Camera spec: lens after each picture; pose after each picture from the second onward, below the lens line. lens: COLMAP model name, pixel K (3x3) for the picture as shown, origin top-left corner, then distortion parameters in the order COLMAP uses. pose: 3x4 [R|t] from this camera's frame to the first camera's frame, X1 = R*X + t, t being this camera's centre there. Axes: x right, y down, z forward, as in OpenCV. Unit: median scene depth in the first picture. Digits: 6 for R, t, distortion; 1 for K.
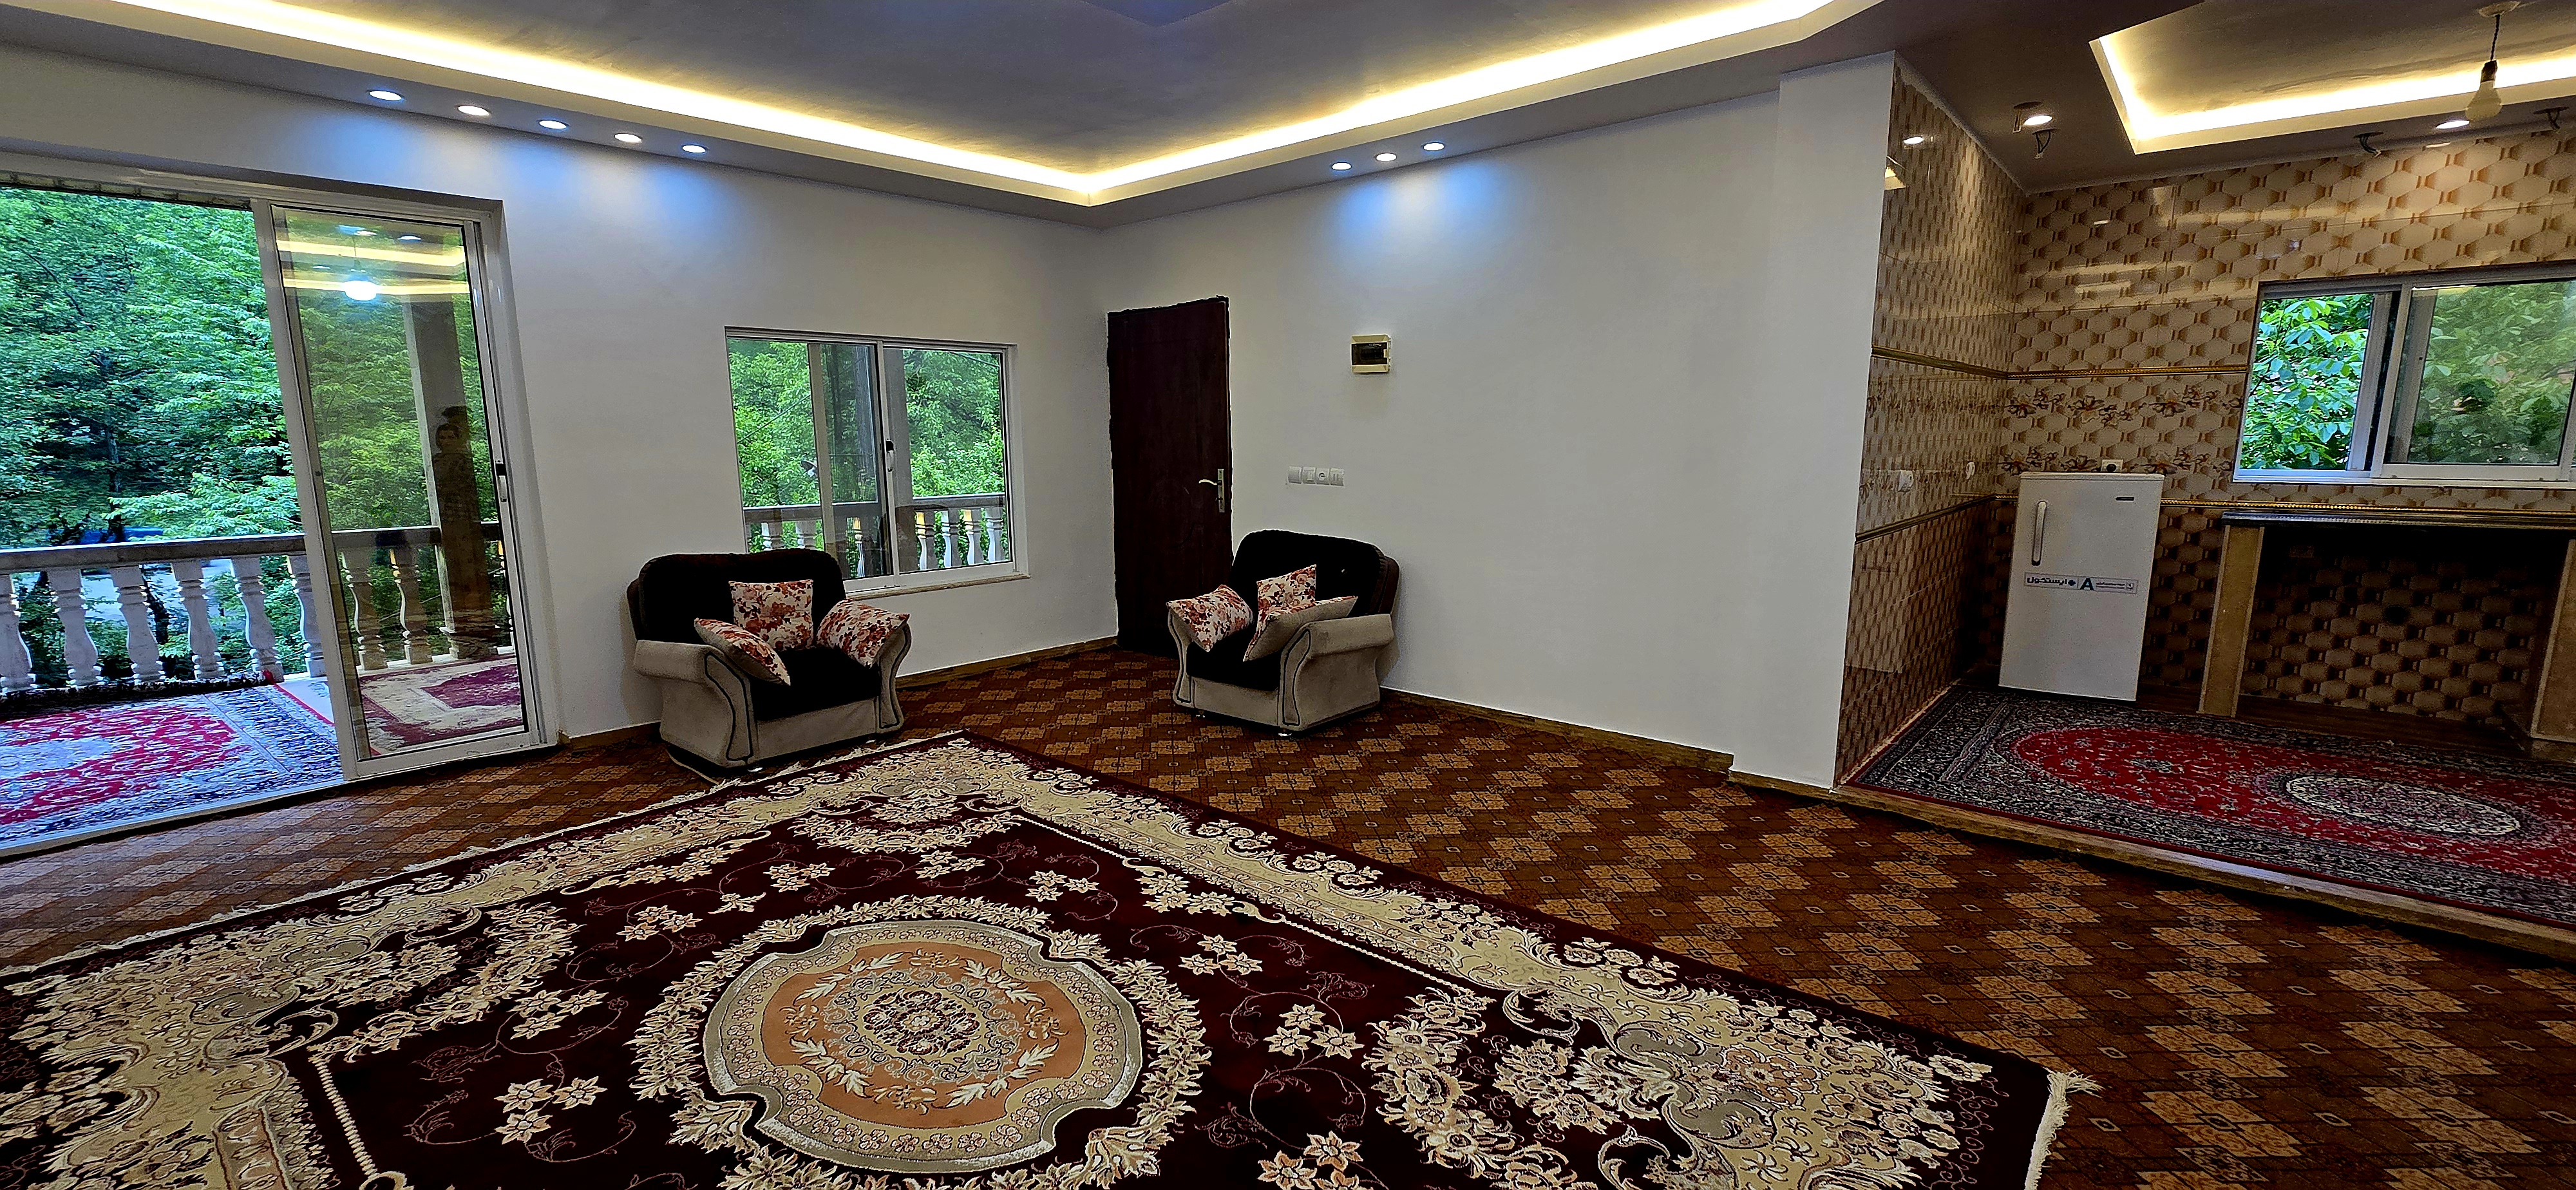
lens RADIAL K [[1051.4, 0, 1281.0], [0, 1051.4, 605.4], [0, 0, 1]] dist [-0.002772, 0.000081]
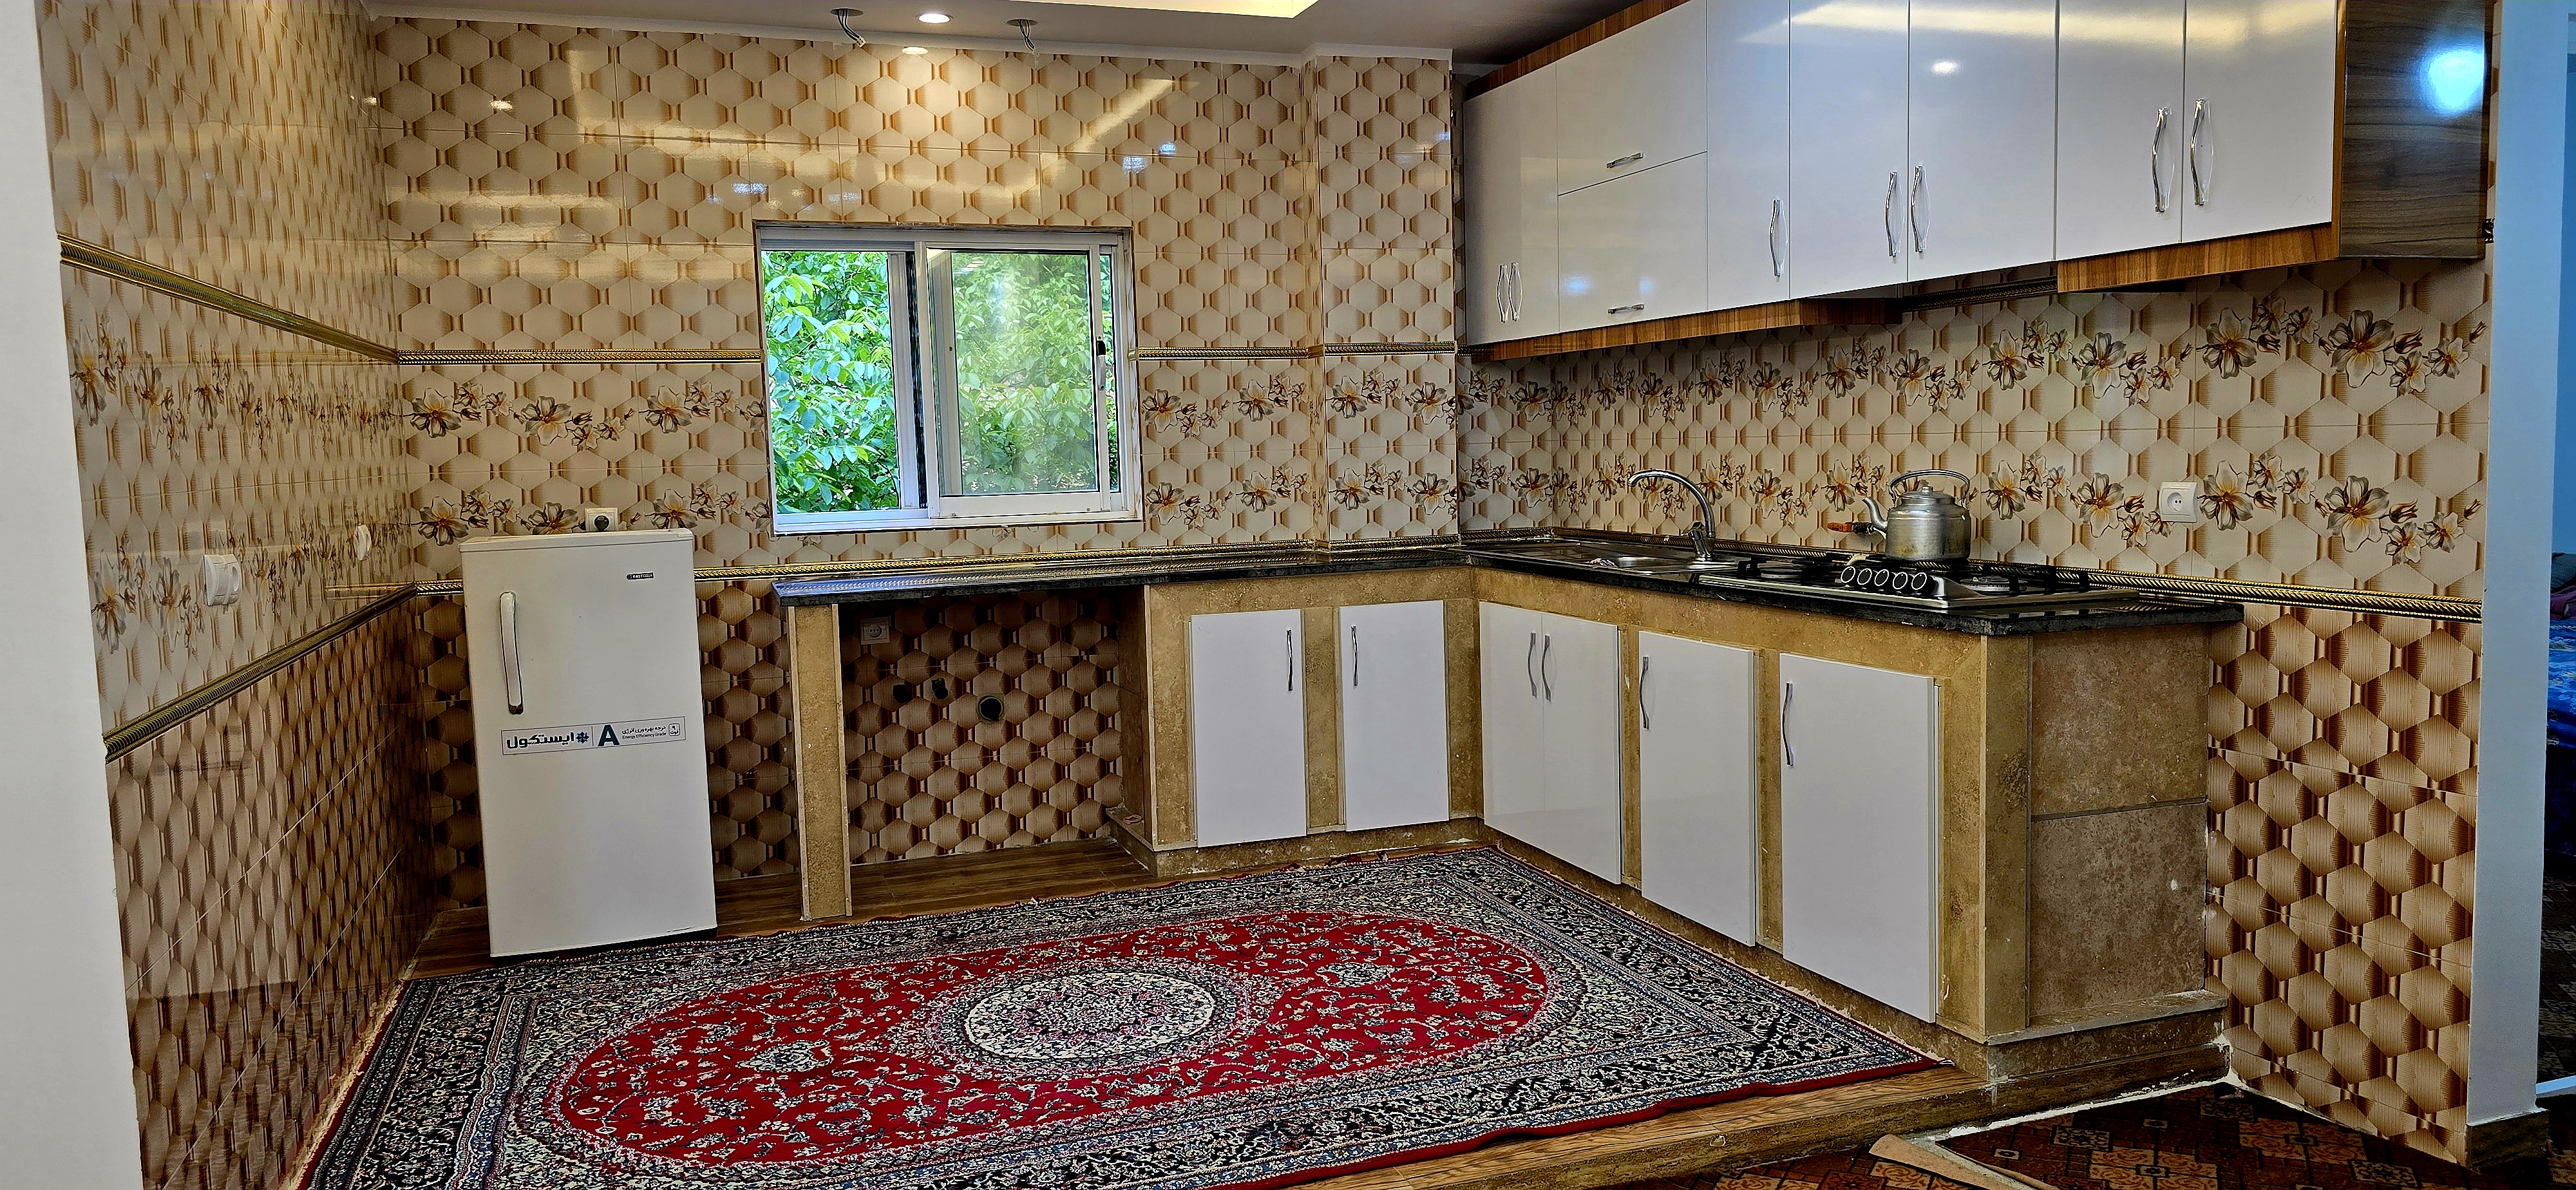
lens RADIAL K [[1718.5, 0, 1299.7], [0, 1718.5, 596.9], [0, 0, 1]] dist [0.085665, -0.090850]
pose [[0.475474, -0.088006, 0.875317, 0.197051], [0.170885, 0.985271, 0.006236, -0.044705], [-0.862973, 0.146614, 0.483509, 0.309035]]
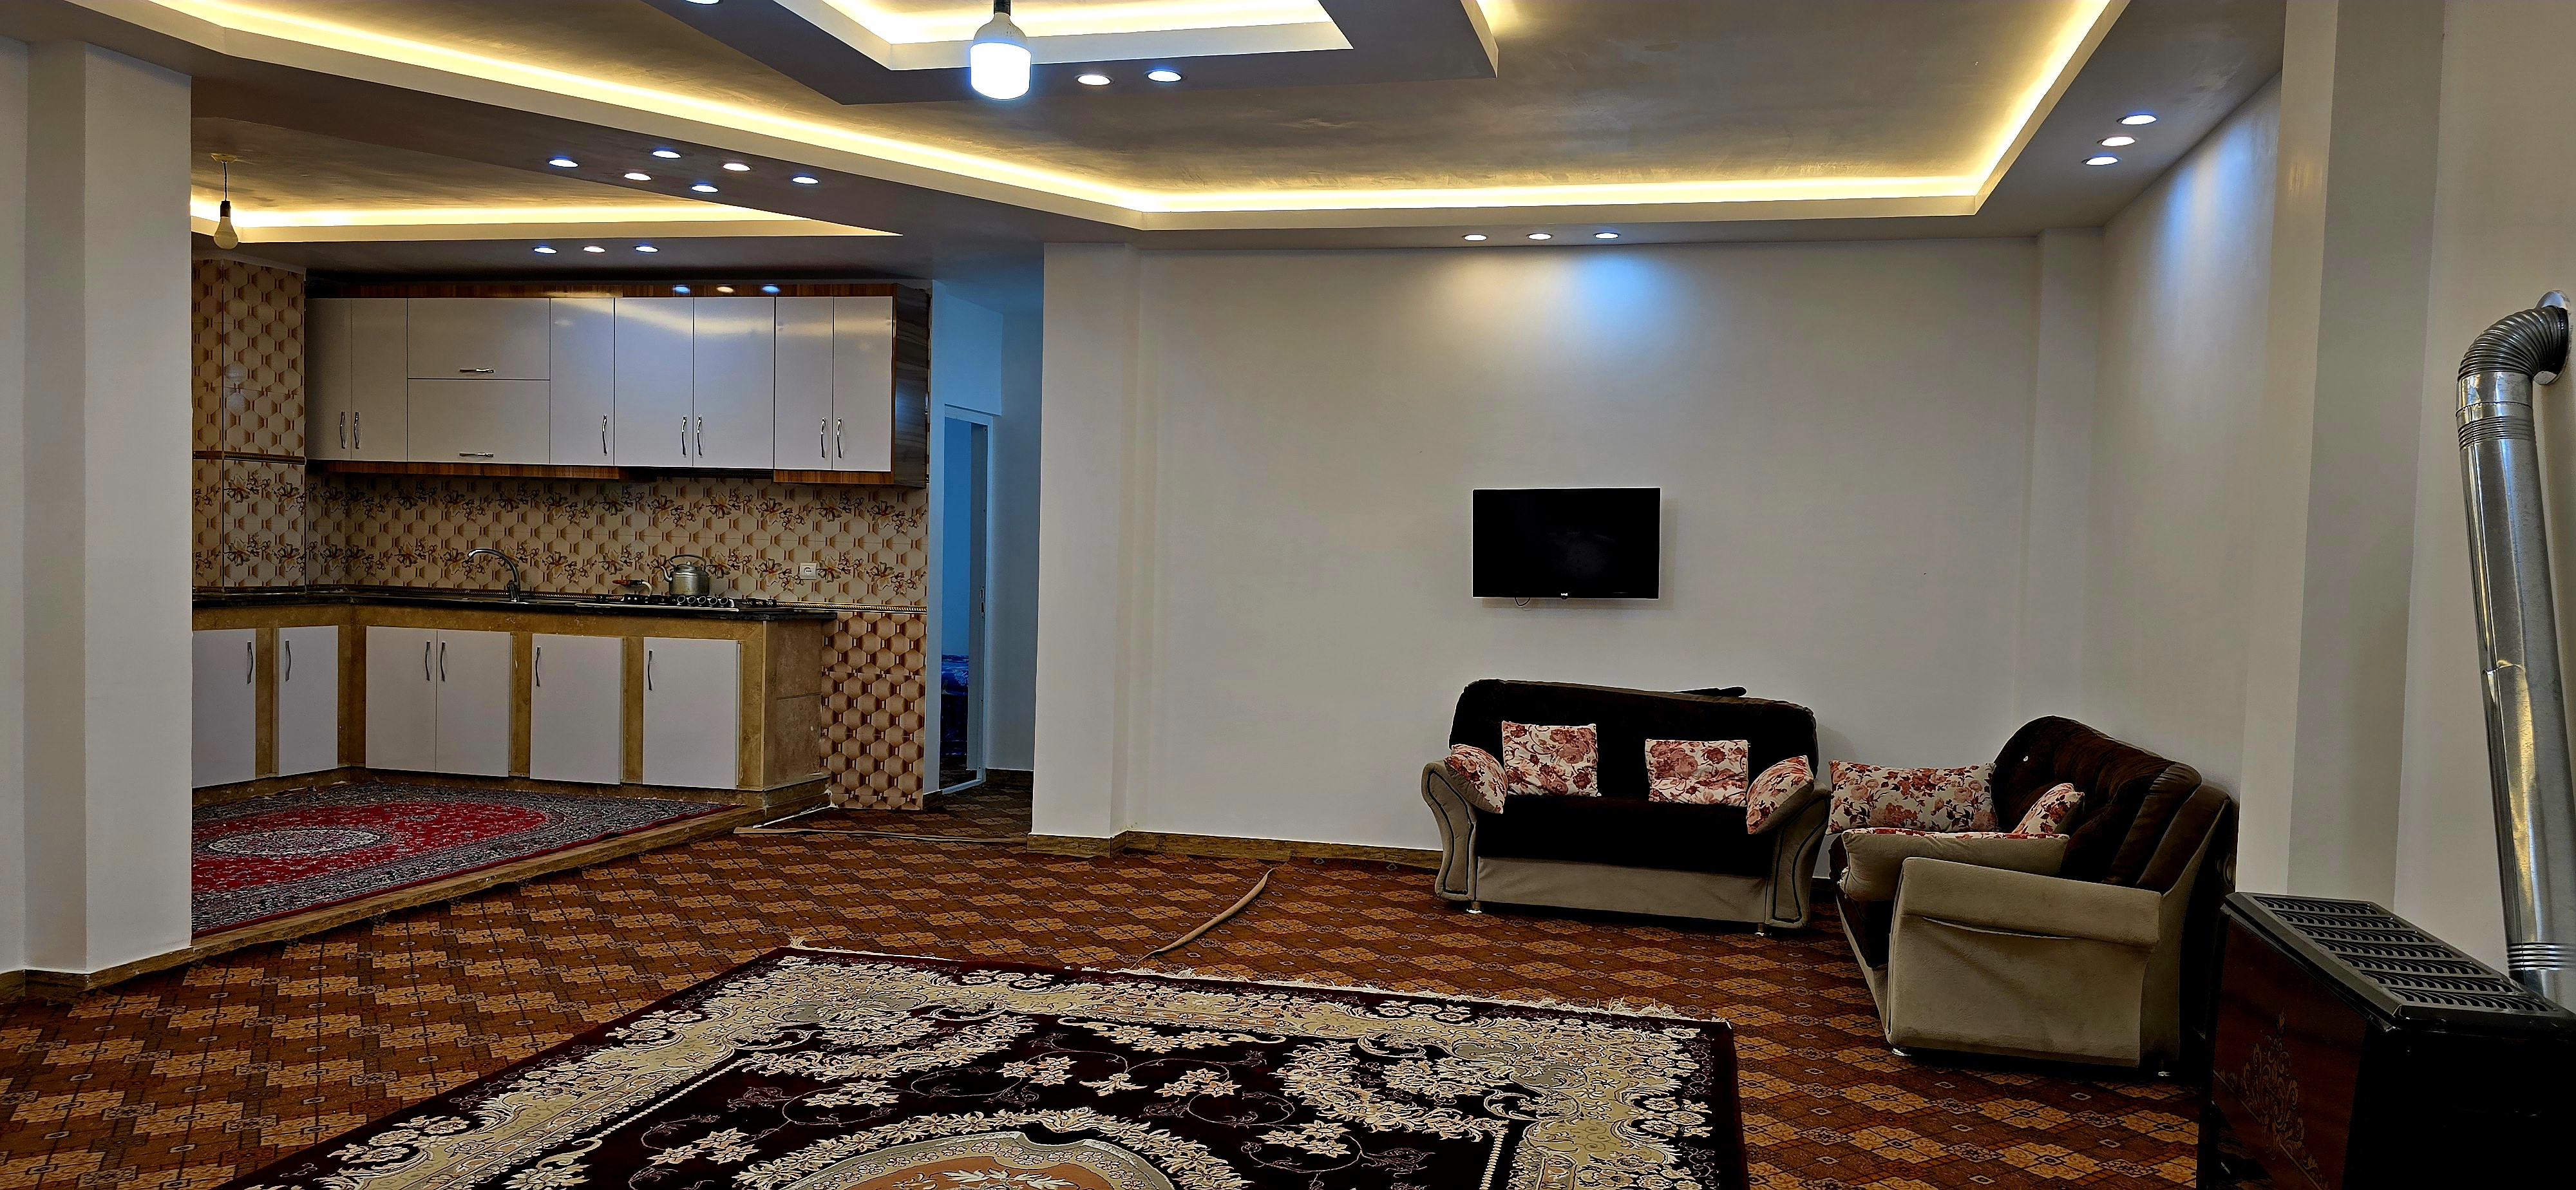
lens RADIAL K [[1718.5, 0, 1299.7], [0, 1718.5, 596.9], [0, 0, 1]] dist [0.085665, -0.090850]
pose [[-0.464237, -0.027801, 0.885275, -1.008564], [0.120422, 0.988245, 0.094183, -0.108707], [-0.877487, 0.150330, -0.455432, 0.803657]]
